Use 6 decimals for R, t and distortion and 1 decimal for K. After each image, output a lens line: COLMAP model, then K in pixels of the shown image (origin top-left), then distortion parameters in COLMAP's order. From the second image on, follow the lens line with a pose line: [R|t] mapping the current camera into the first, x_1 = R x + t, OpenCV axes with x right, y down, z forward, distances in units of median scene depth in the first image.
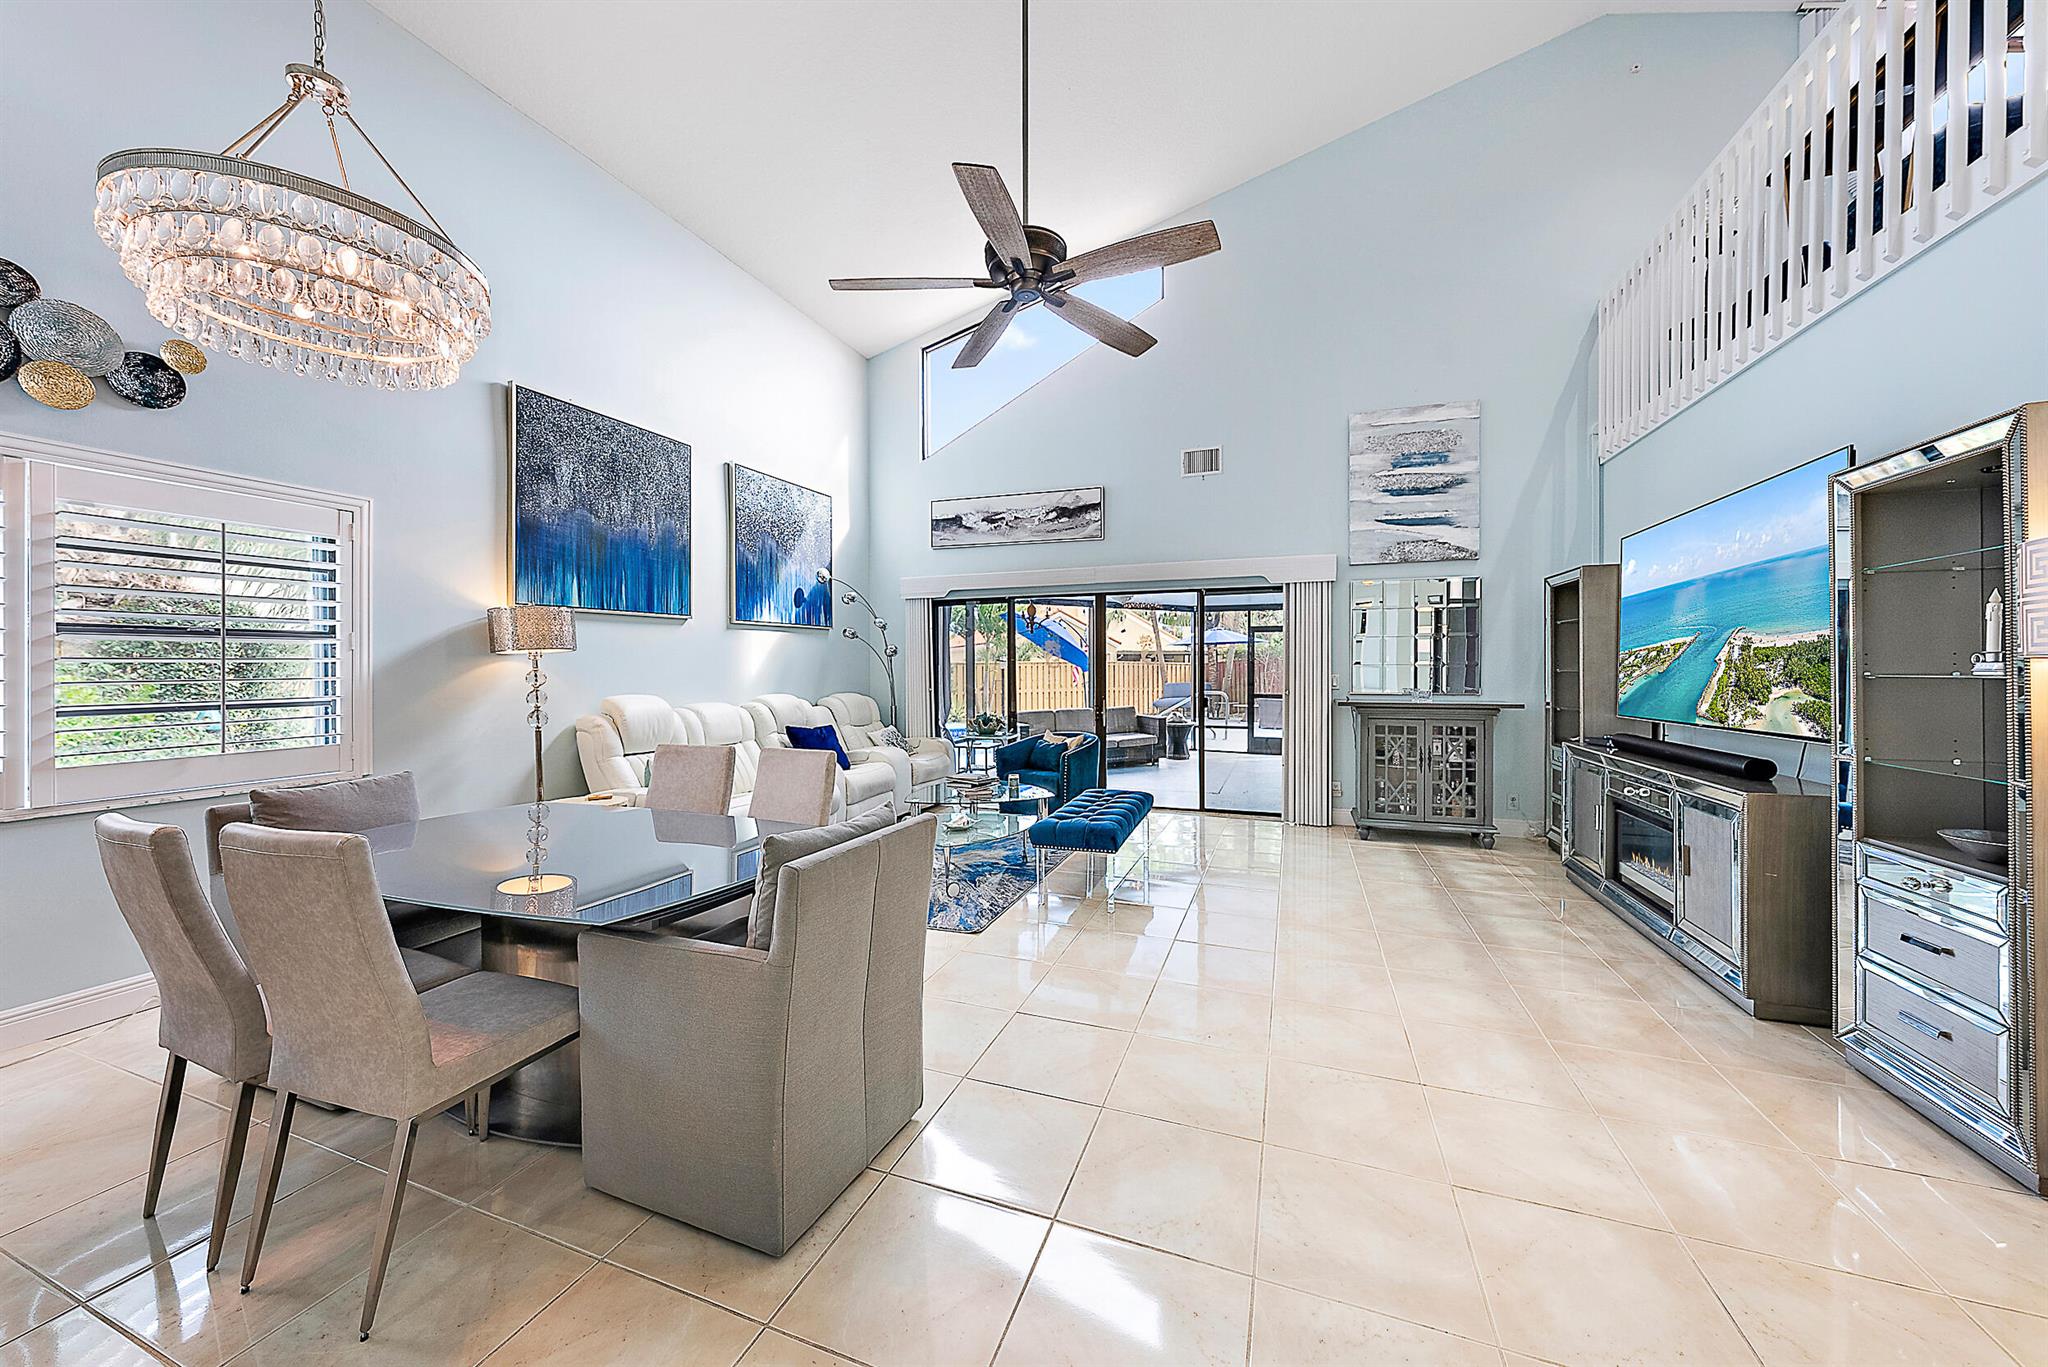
lens RADIAL K [[712.3, 0, 1028.5], [0, 712.3, 668.5], [0, 0, 1]] dist [-0.000492, -0.000077]
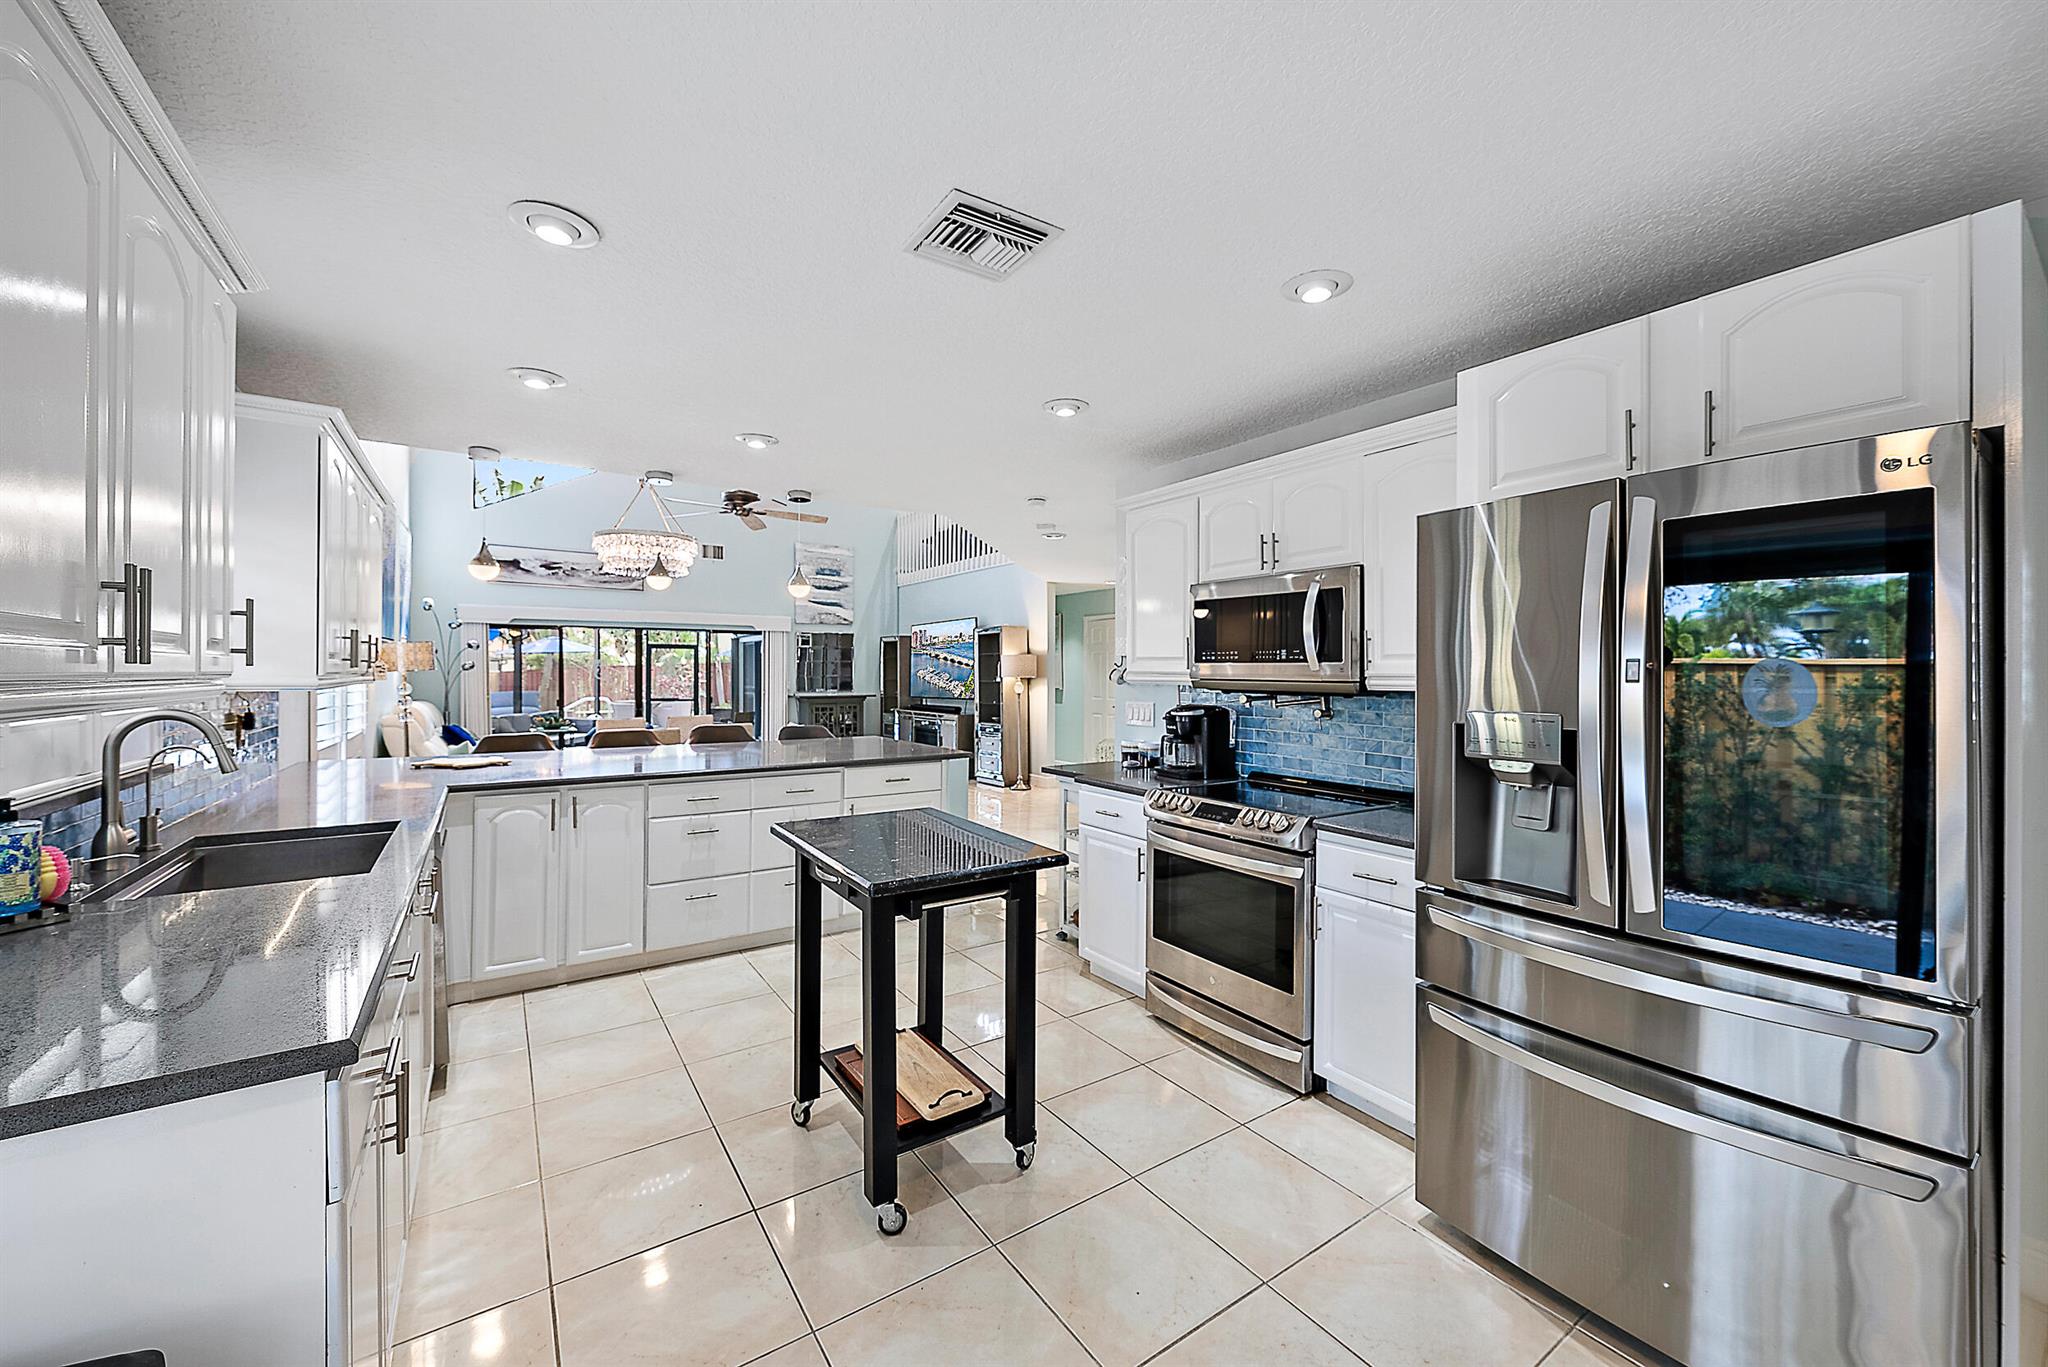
lens RADIAL K [[794.8, 0, 1041.6], [0, 794.8, 676.2], [0, 0, 1]] dist [-0.001575, -0.000246]
pose [[0.568249, -0.001281, 0.822856, -0.818633], [-0.001155, 0.999997, 0.002354, -0.011378], [-0.822856, -0.002289, 0.568246, -0.650142]]
